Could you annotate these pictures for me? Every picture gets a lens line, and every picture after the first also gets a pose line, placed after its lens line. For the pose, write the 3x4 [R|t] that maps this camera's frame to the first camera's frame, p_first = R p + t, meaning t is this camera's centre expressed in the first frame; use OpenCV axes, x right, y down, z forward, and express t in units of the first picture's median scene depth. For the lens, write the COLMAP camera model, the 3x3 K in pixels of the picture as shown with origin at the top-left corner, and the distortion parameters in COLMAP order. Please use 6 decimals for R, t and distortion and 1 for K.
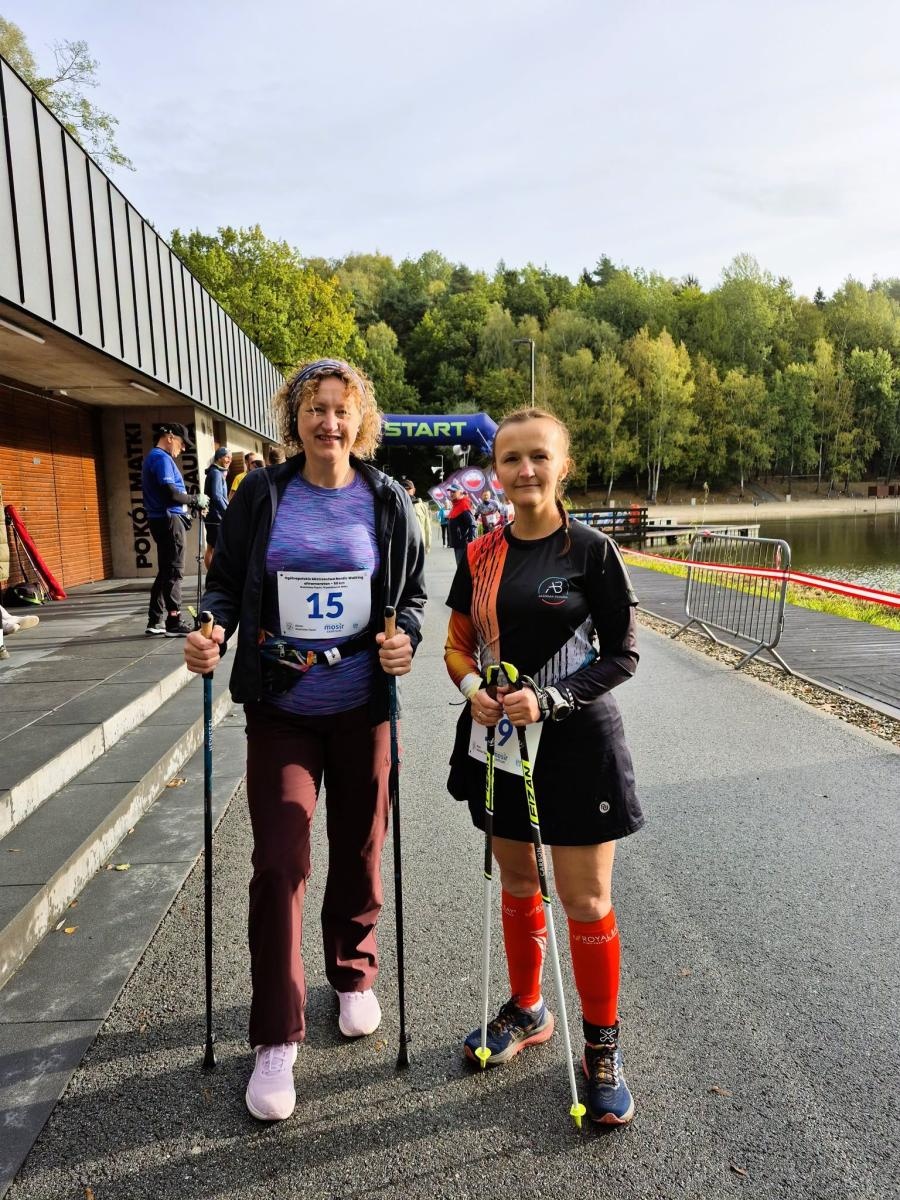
lens RADIAL K [[814.5, 0, 432.8], [0, 814.5, 602.7], [0, 0, 1]] dist [0.086936, -0.089651]
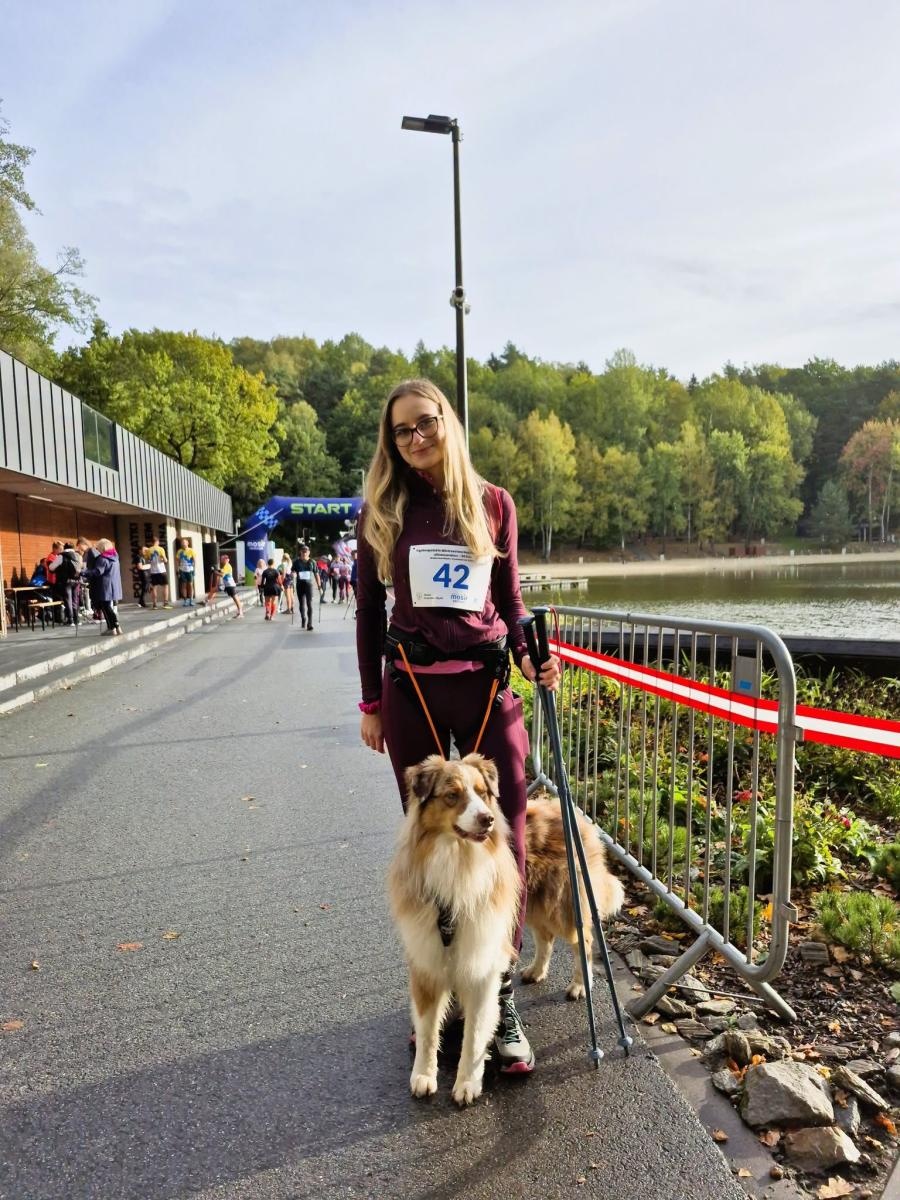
lens RADIAL K [[814.5, 0, 425.6], [0, 814.5, 613.6], [0, 0, 1]] dist [0.086936, -0.089651]
pose [[0.997550, -0.002924, 0.069891, 0.021760], [0.006800, 0.998448, -0.055281, 0.012540], [-0.069621, 0.055621, 0.996022, -0.114064]]
